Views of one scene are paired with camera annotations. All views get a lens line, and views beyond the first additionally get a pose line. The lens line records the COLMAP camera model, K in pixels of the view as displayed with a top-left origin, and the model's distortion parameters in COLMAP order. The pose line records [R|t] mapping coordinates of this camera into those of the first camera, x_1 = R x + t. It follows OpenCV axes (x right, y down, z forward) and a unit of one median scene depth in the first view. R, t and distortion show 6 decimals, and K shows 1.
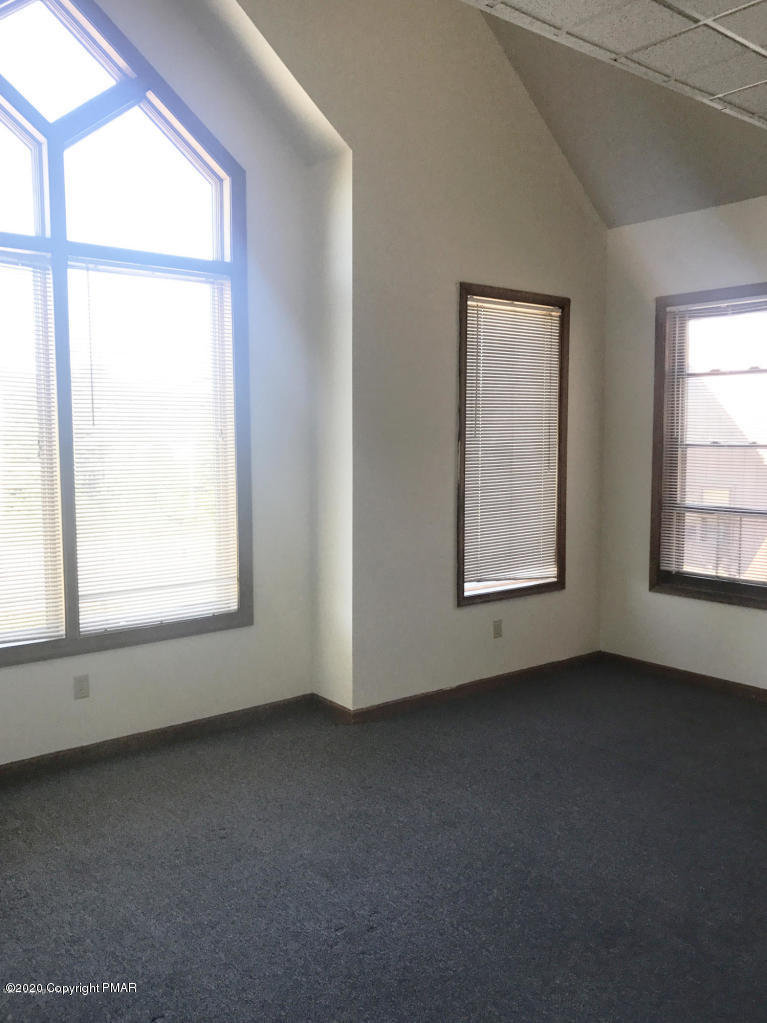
lens RADIAL K [[859.2, 0, 383.5], [0, 859.2, 511.5], [0, 0, 1]] dist [0.000820, -0.002334]
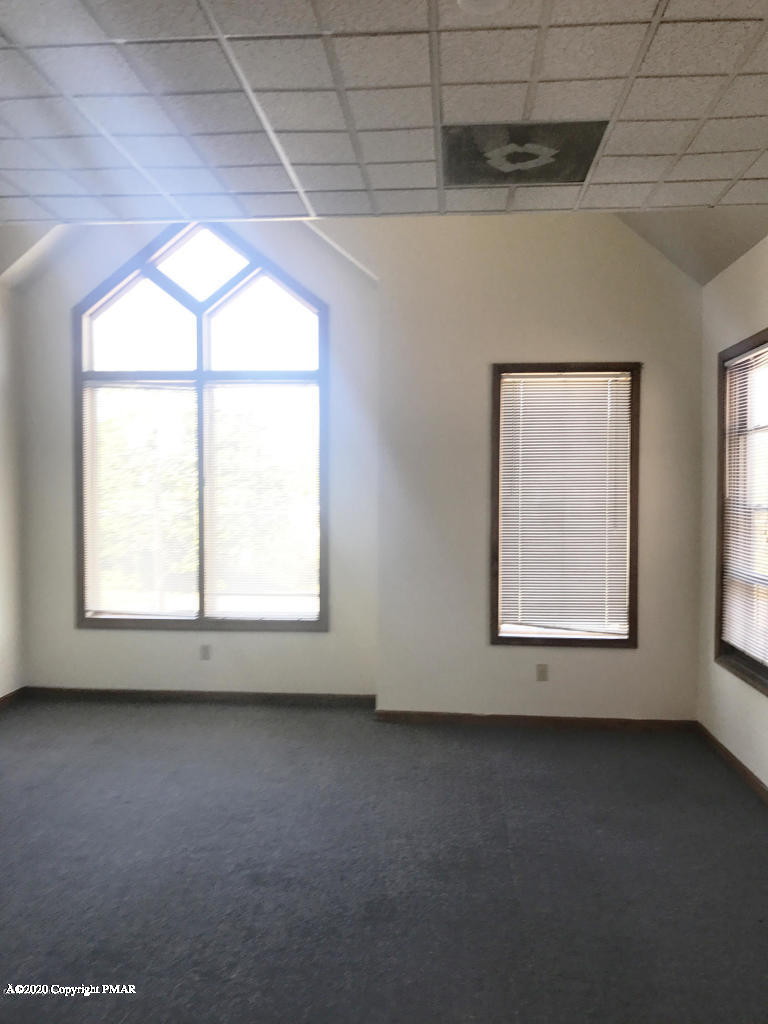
lens RADIAL K [[860.0, 0, 384.0], [0, 860.0, 512.0], [0, 0, 1]] dist [0.000820, -0.002334]
pose [[0.718654, 0.033984, -0.694536, 0.768902], [-0.065120, 0.997705, -0.018563, -0.033826], [0.692312, 0.058569, 0.719218, 0.068523]]
